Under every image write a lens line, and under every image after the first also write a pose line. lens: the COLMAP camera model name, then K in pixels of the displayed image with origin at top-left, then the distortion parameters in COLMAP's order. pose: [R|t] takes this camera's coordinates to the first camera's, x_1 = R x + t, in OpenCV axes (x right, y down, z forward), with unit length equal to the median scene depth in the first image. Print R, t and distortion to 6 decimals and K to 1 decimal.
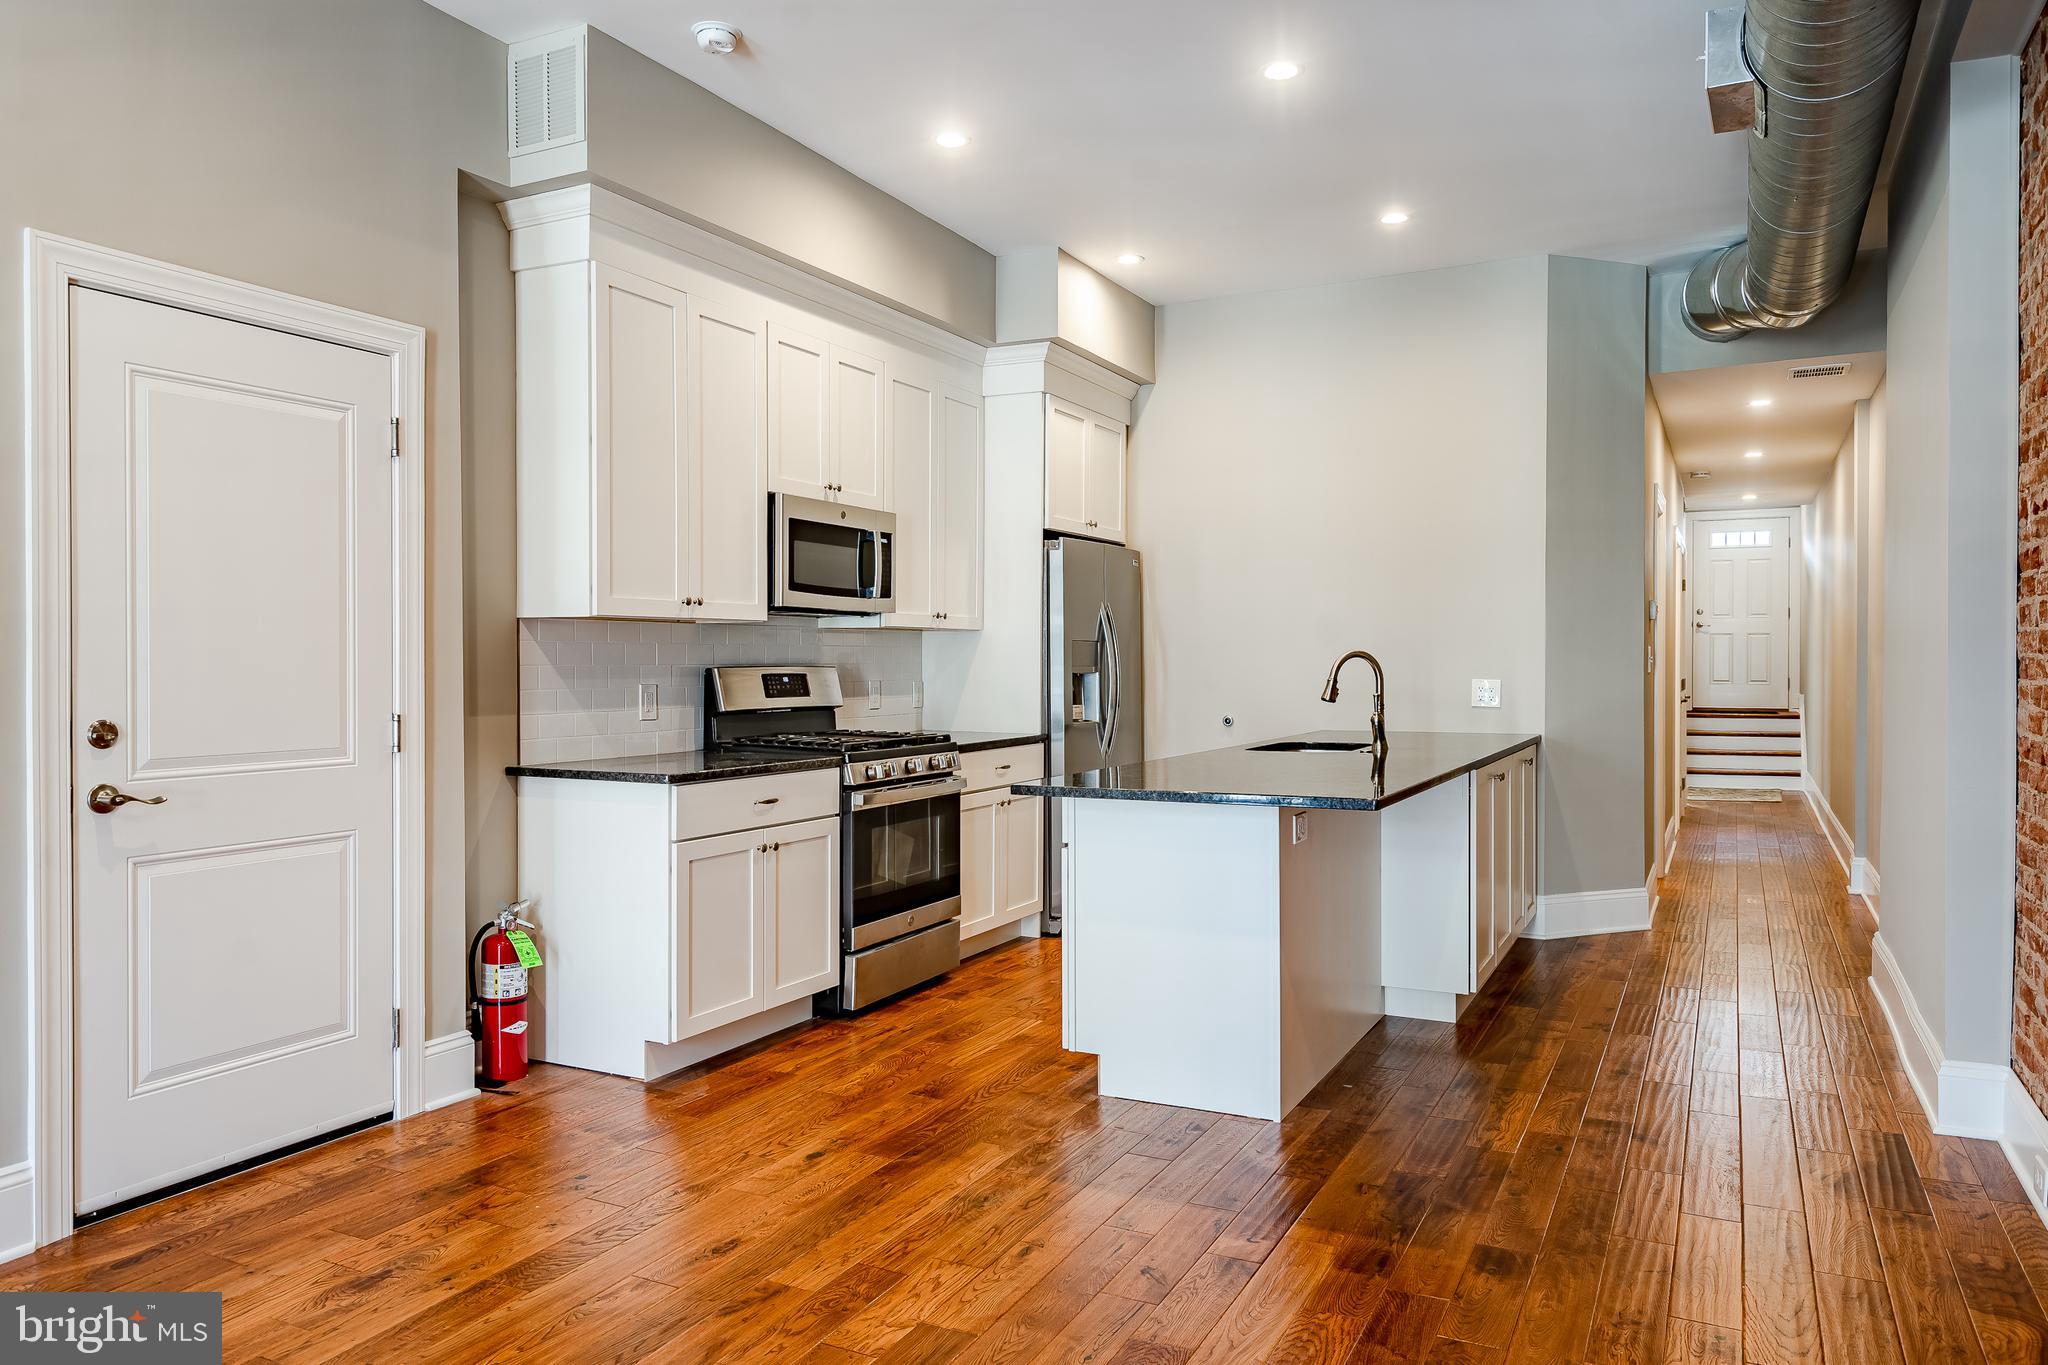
lens RADIAL K [[1383.5, 0, 1033.1], [0, 1383.5, 662.3], [0, 0, 1]] dist [0.007293, 0.000491]
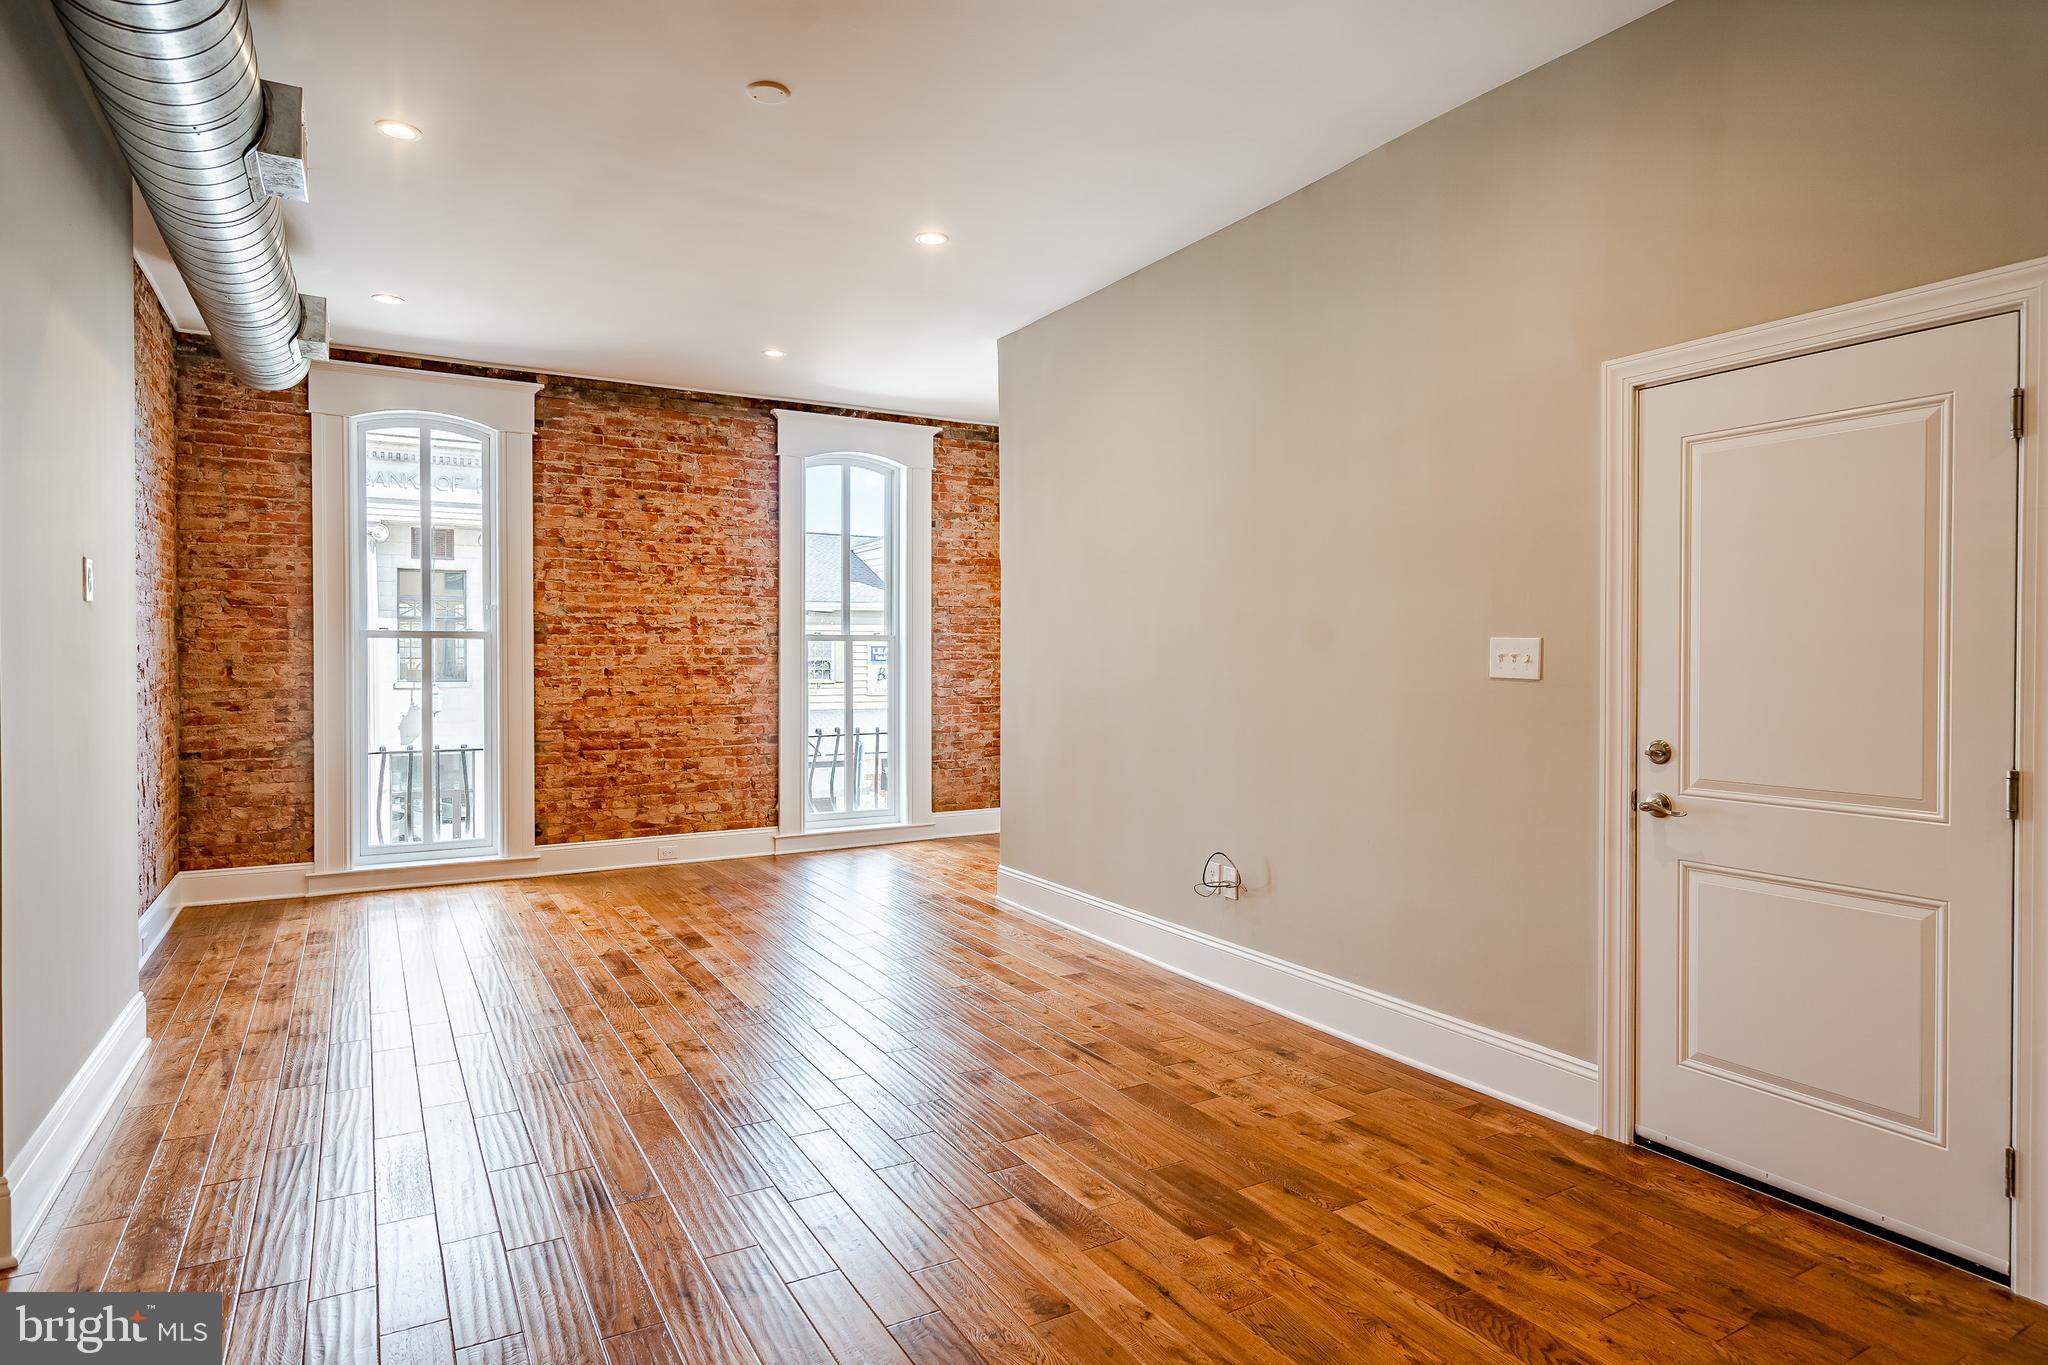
lens RADIAL K [[1137.0, 0, 1018.3], [0, 1137.0, 670.0], [0, 0, 1]] dist [0.003983, 0.001943]
pose [[-0.547674, 0.009120, -0.836642, 0.274298], [-0.003815, 0.999903, 0.013397, -0.018067], [0.836683, 0.010529, -0.547586, 0.635098]]
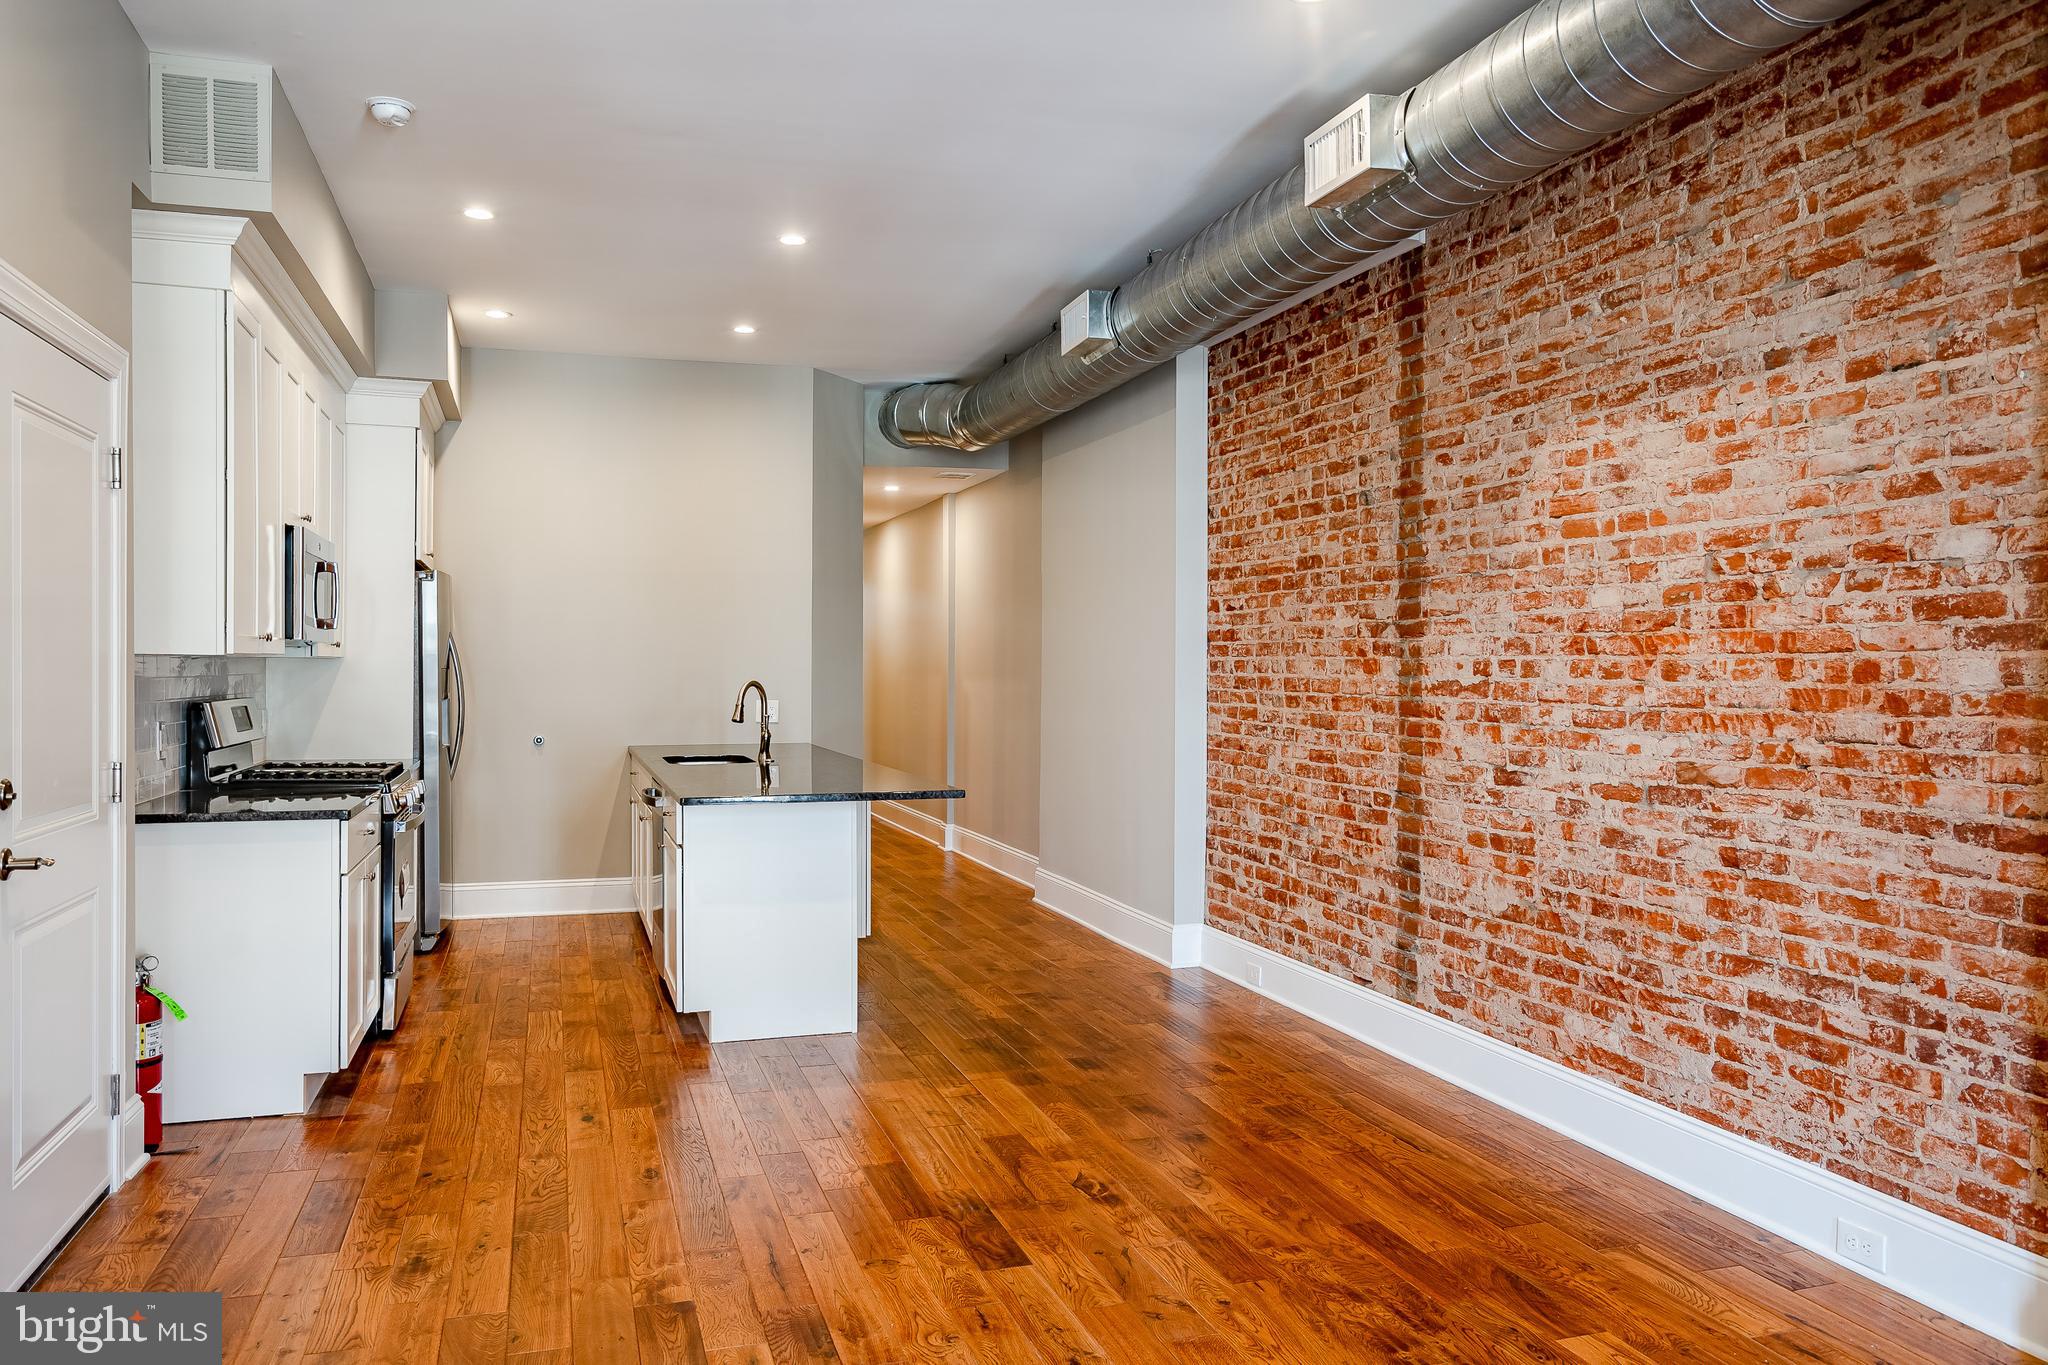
lens RADIAL K [[1424.6, 0, 989.4], [0, 1424.6, 679.5], [0, 0, 1]] dist [0.004831, 0.000350]
pose [[0.725666, -0.002855, 0.688041, -0.501400], [-0.002766, 0.999971, 0.007067, -0.019576], [-0.688041, -0.007031, 0.725638, -0.080369]]
